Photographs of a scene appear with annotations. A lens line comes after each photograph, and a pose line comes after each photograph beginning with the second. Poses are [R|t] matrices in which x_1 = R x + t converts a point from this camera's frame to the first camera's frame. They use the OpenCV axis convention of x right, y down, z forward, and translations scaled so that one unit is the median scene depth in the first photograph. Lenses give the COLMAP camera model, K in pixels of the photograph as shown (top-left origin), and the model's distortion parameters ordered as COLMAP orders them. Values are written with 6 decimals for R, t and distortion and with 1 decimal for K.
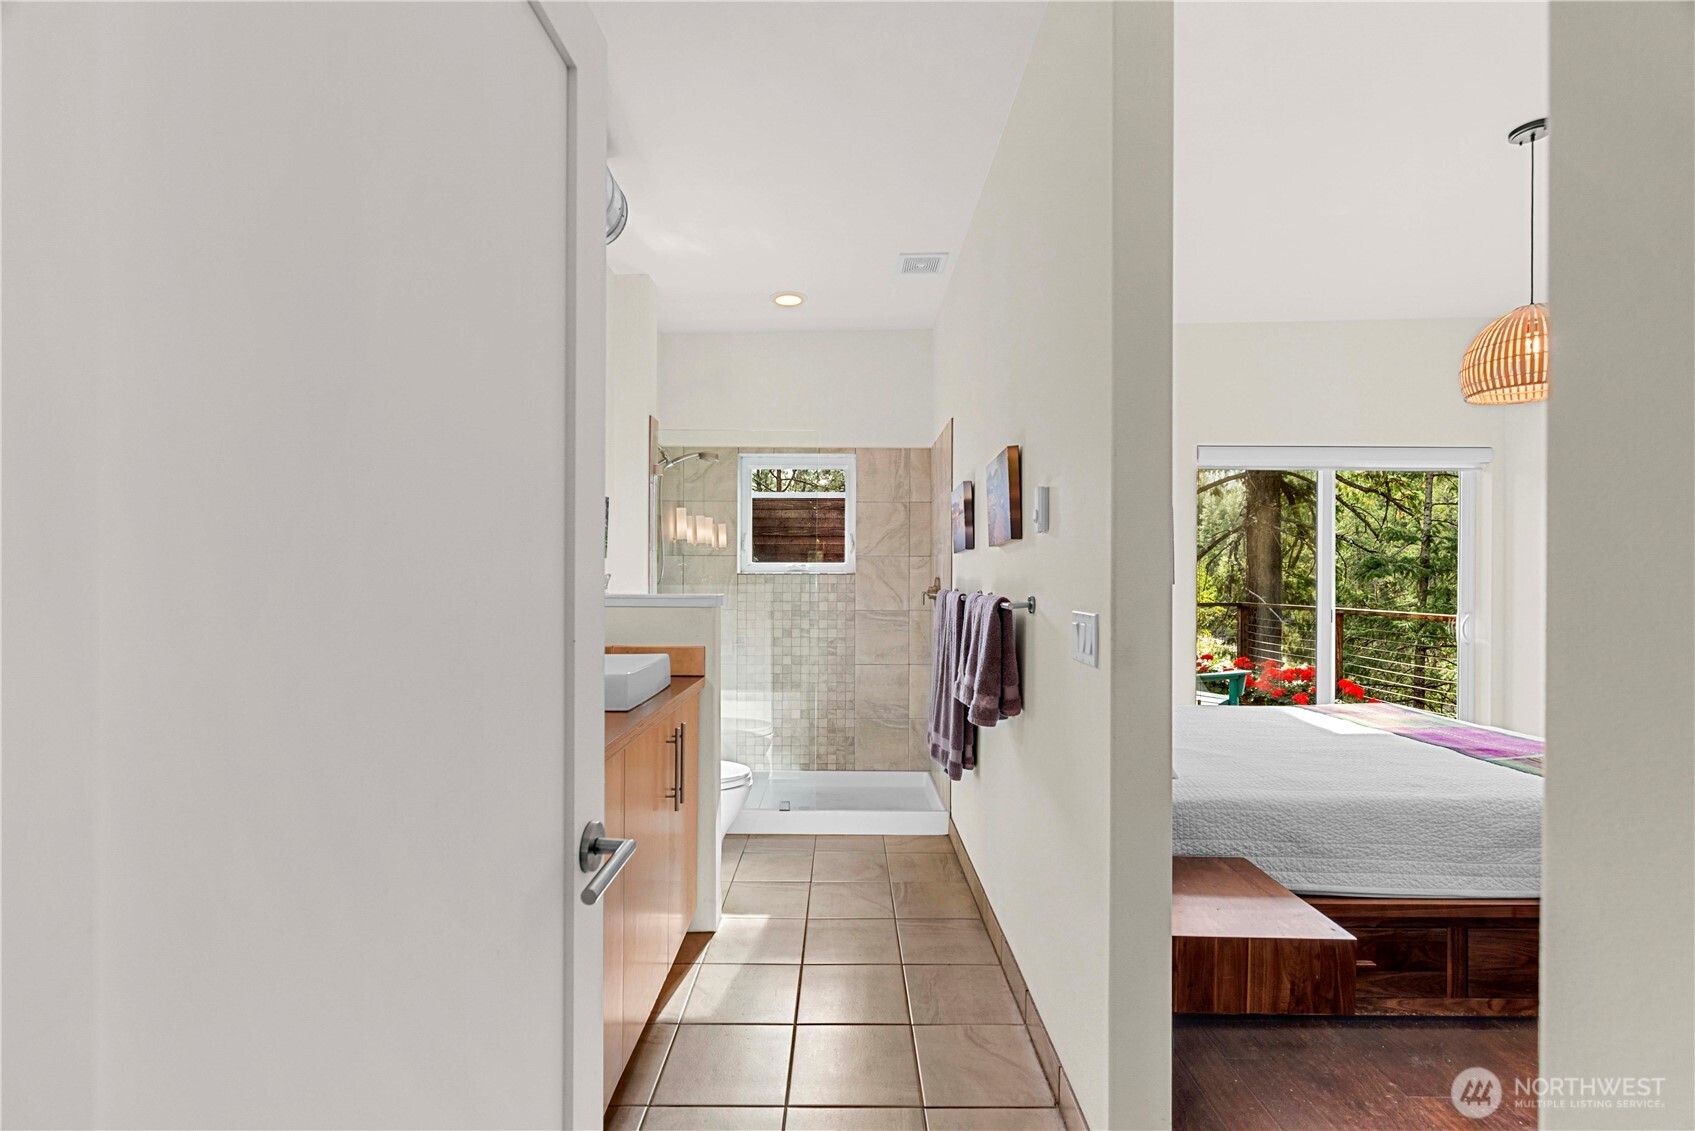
lens RADIAL K [[751.0, 0, 845.2], [0, 751.0, 577.2], [0, 0, 1]] dist [0.003790, 0.002367]
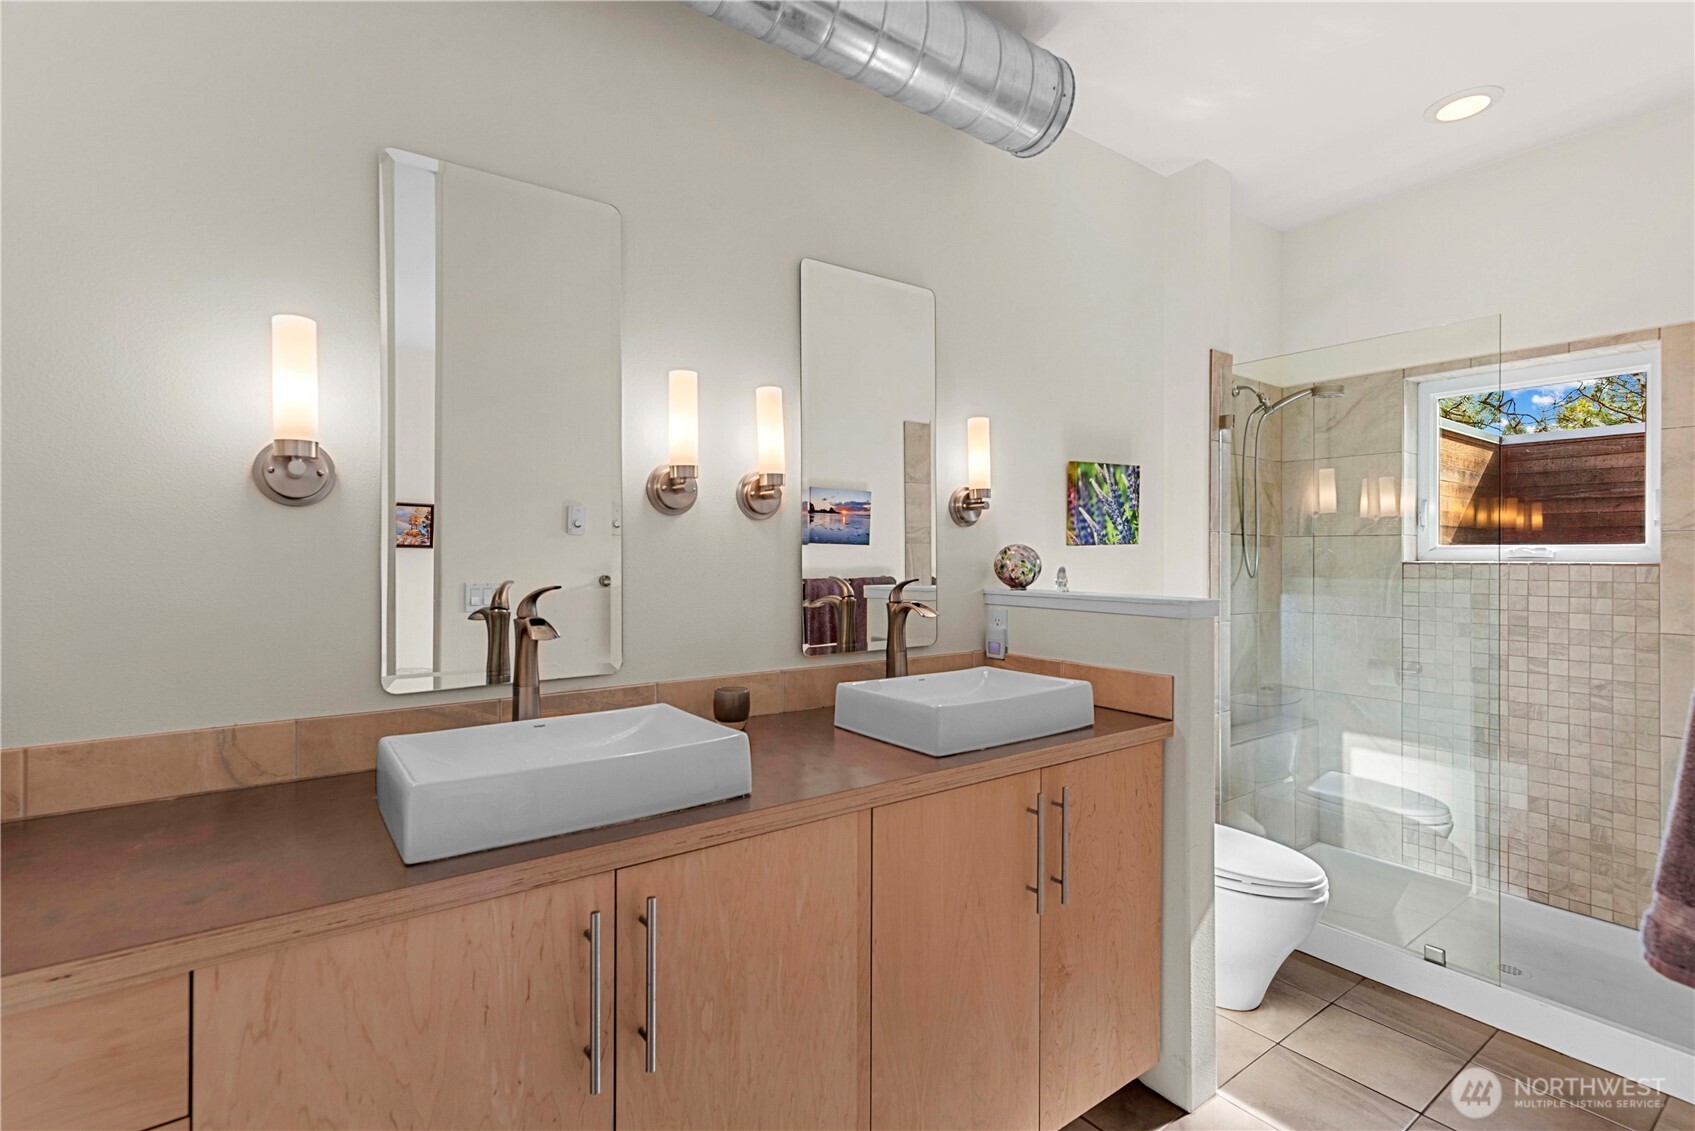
lens RADIAL K [[786.3, 0, 845.0], [0, 786.3, 560.0], [0, 0, 1]] dist [0.002764, -0.001516]
pose [[0.580407, 0.002956, -0.814321, 0.069297], [-0.001331, 0.999996, 0.002681, -0.004662], [0.814326, -0.000472, 0.580408, 0.107578]]
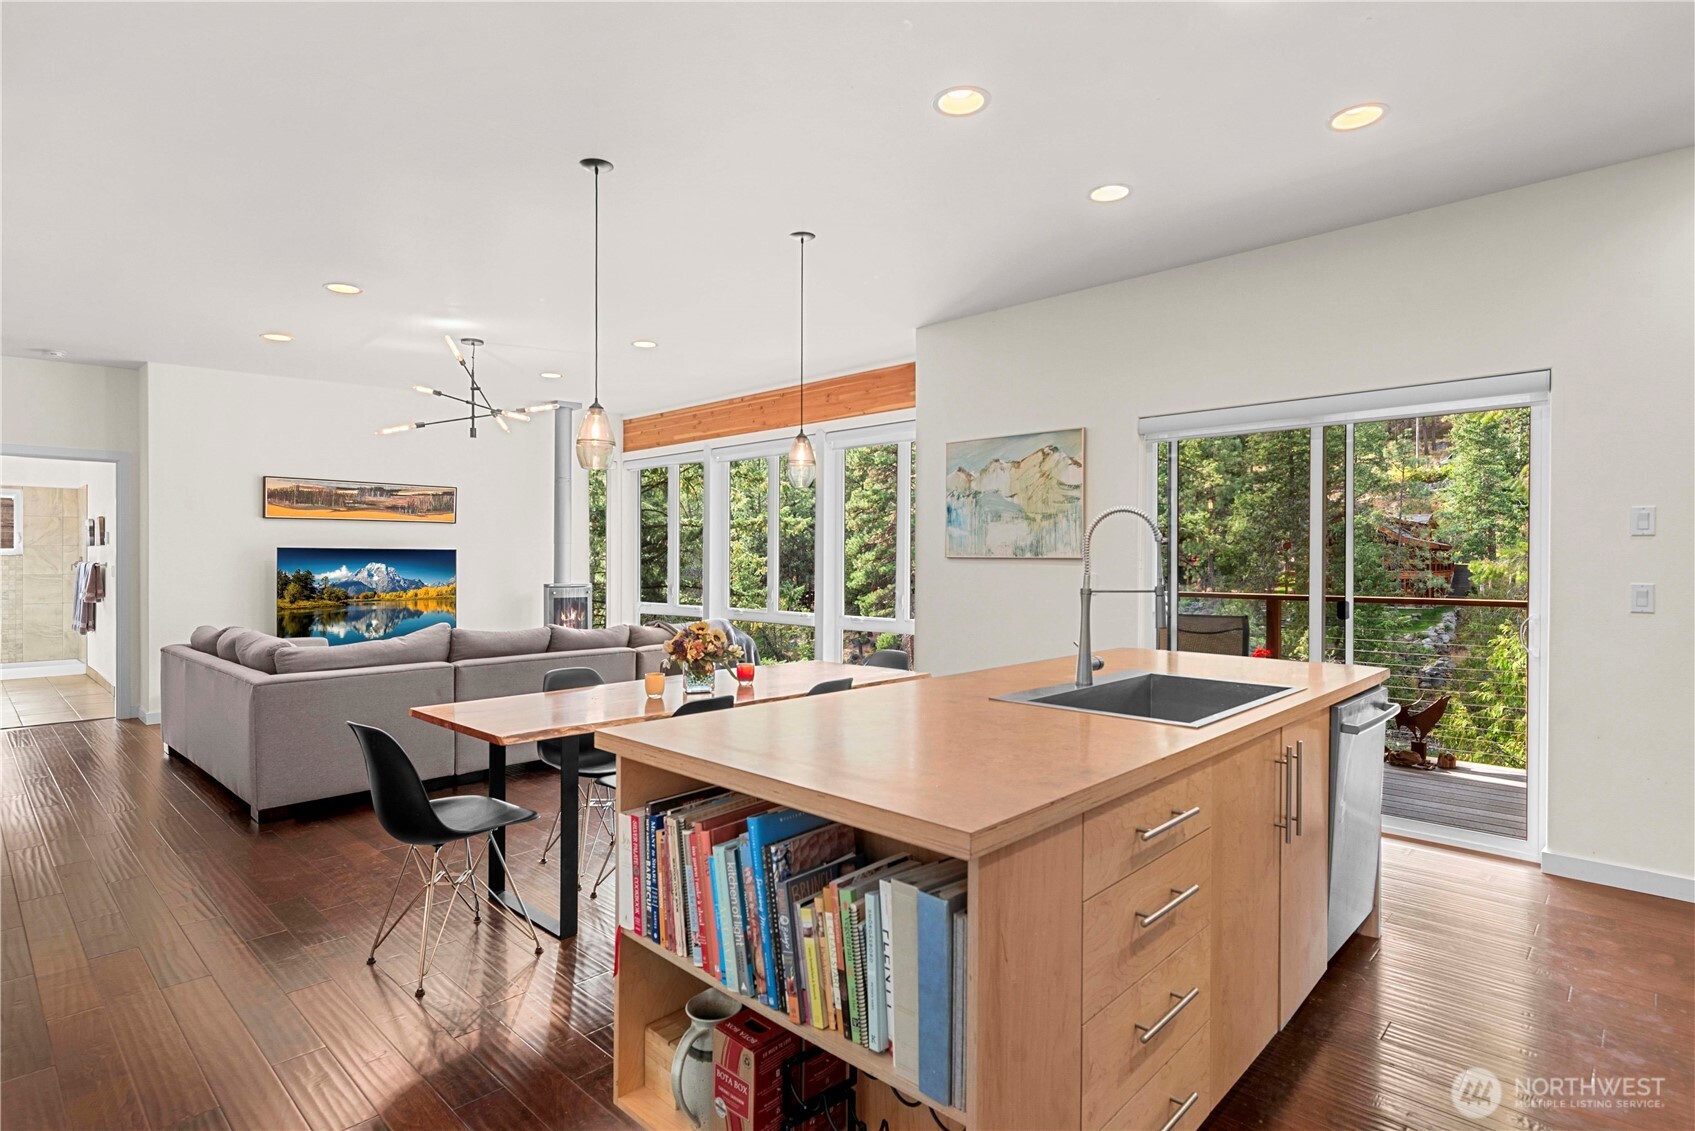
lens RADIAL K [[890.5, 0, 842.7], [0, 890.5, 569.2], [0, 0, 1]] dist [0.019408, 0.000374]
pose [[0.709144, -0.006306, 0.705036, -0.065967], [-0.001723, 0.999942, 0.010676, 0.001715], [-0.705062, -0.008786, 0.709091, -1.043716]]
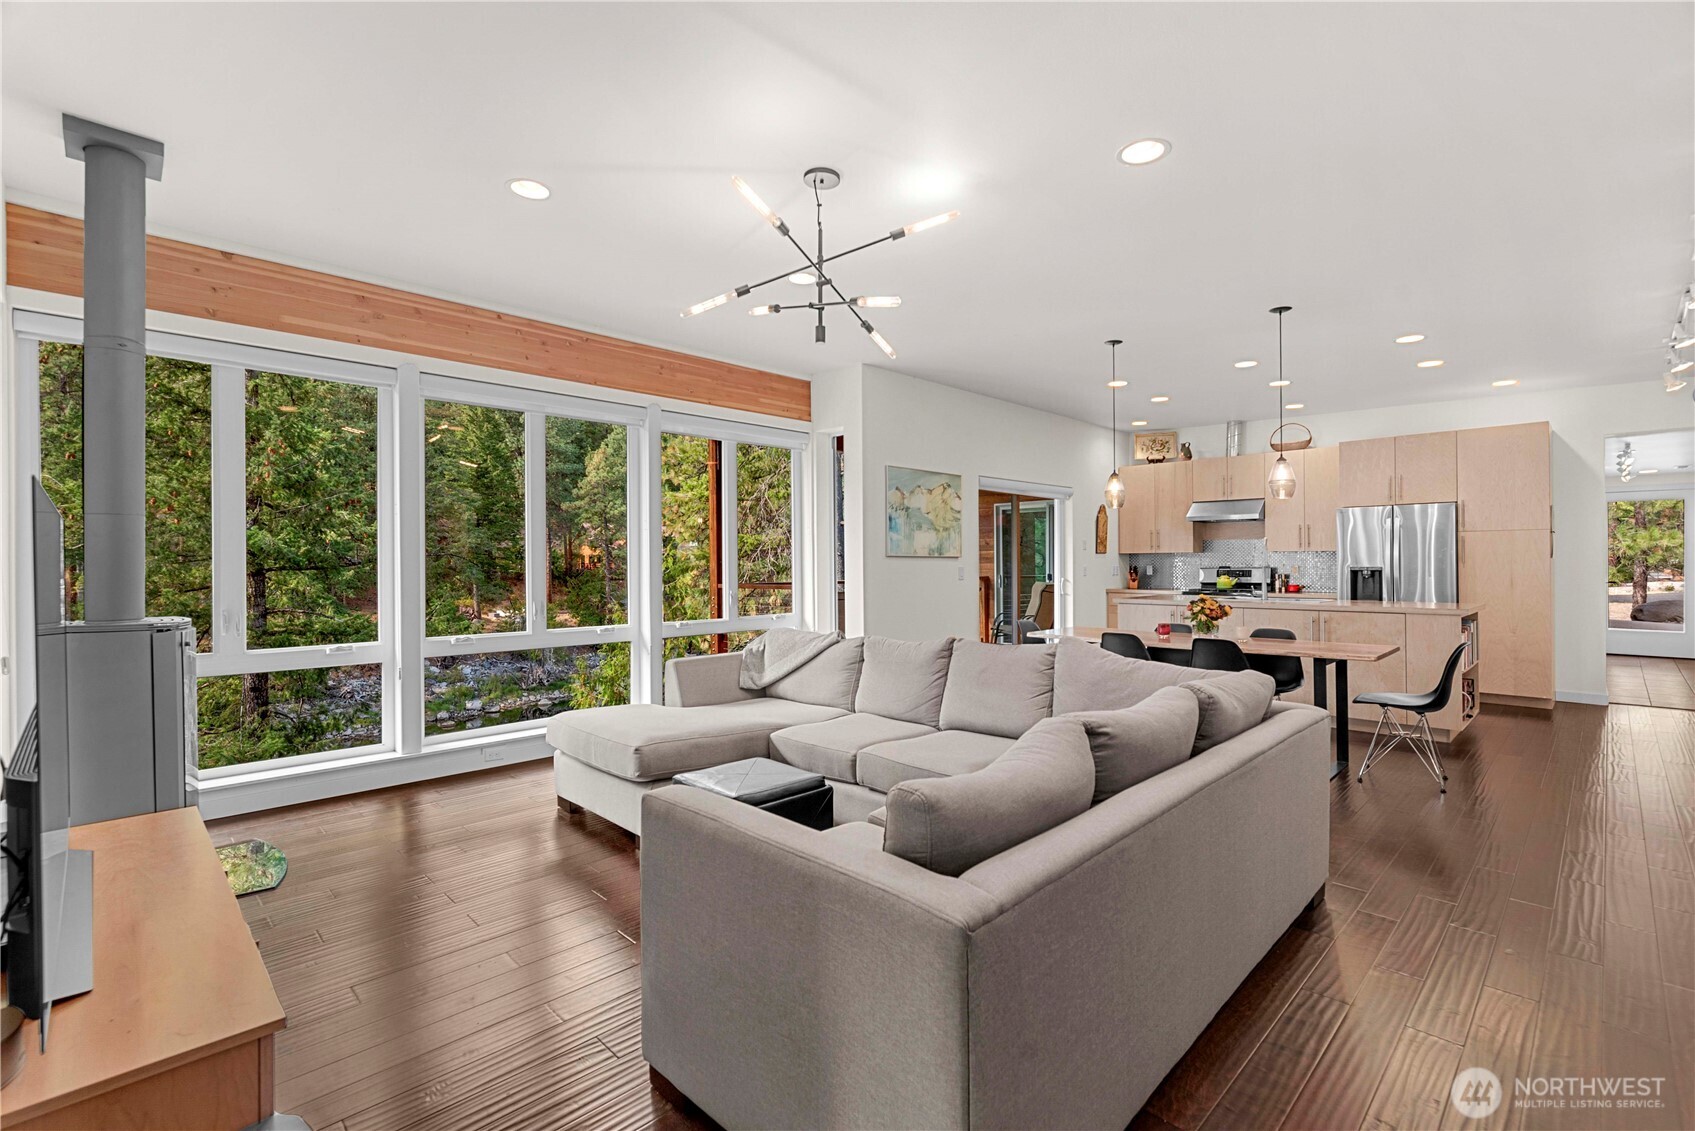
lens RADIAL K [[751.0, 0, 875.8], [0, 751.0, 556.0], [0, 0, 1]] dist [0.003790, 0.002367]
pose [[-0.709896, 0.008265, 0.704258, -0.030081], [0.005081, 0.999965, -0.006614, 0.004814], [-0.704288, -0.001117, -0.709914, -0.071504]]
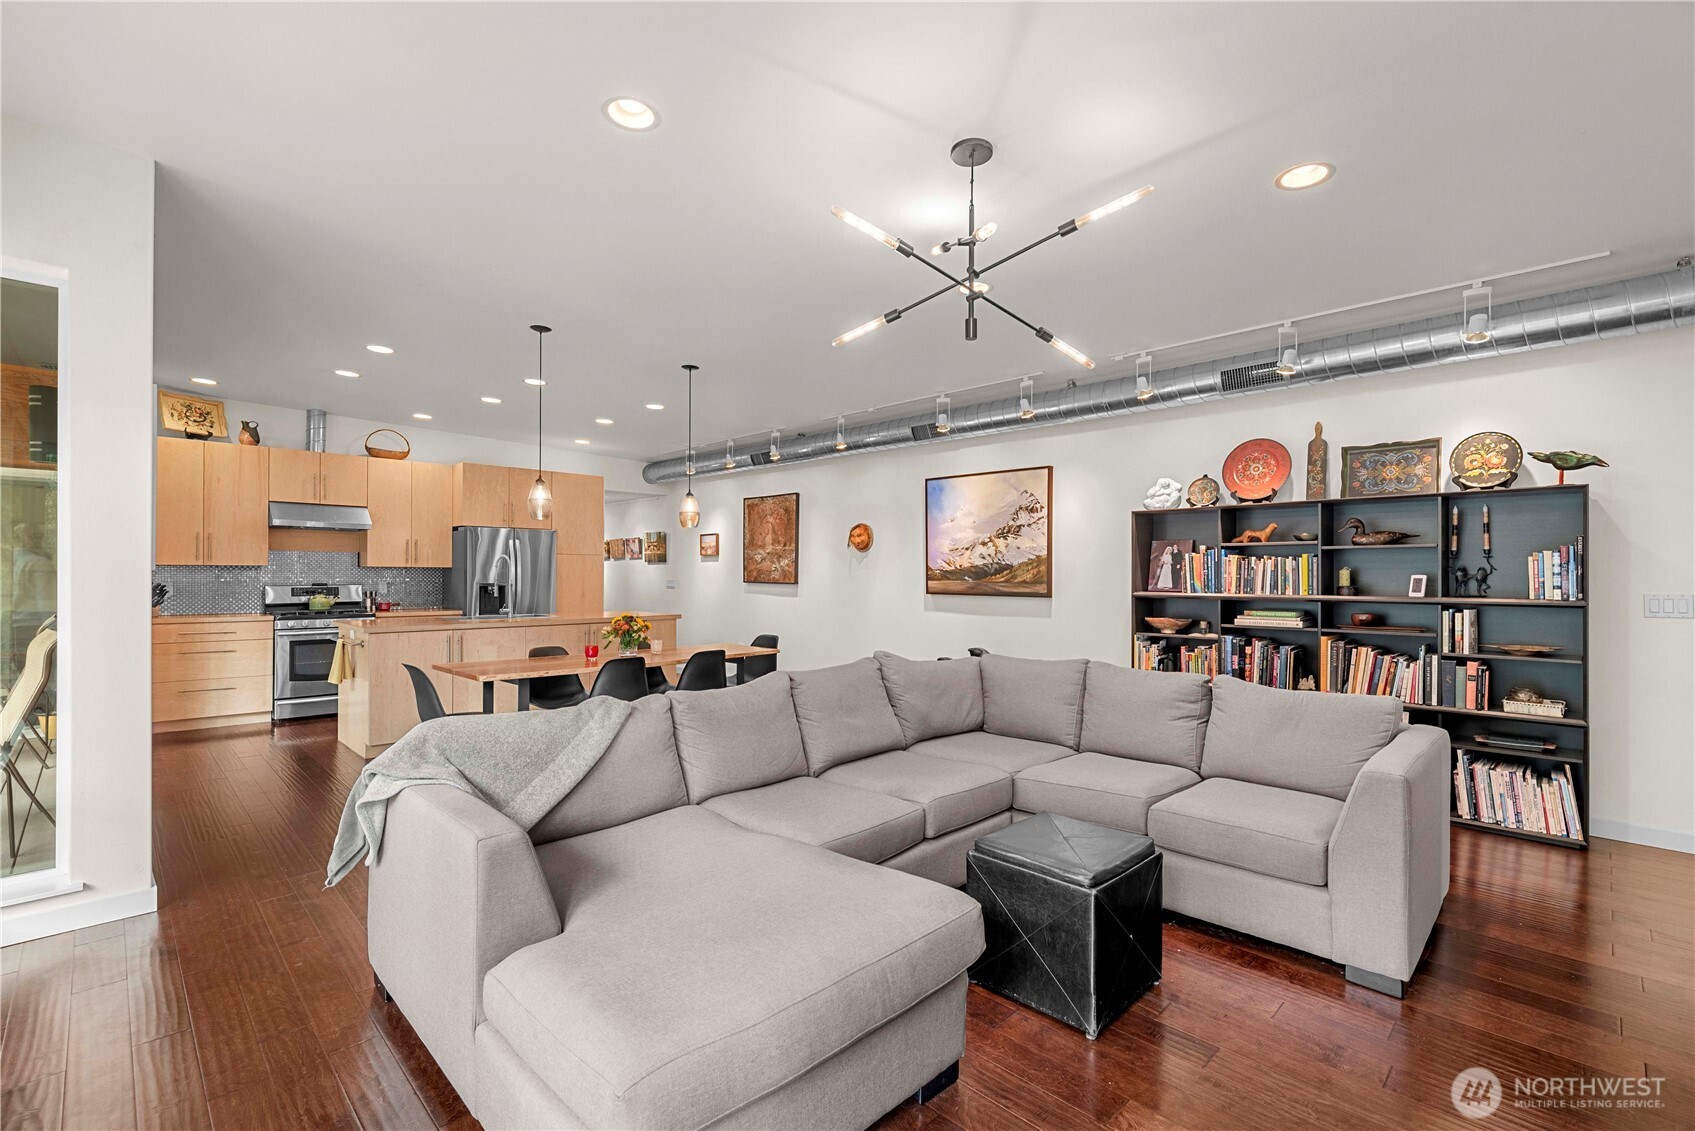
lens RADIAL K [[751.0, 0, 859.2], [0, 751.0, 571.5], [0, 0, 1]] dist [0.003790, 0.002367]
pose [[-0.705405, -0.006407, -0.708775, 0.503400], [-0.006273, 0.999976, -0.002796, -0.000266], [0.708777, 0.002474, -0.705429, -0.096076]]
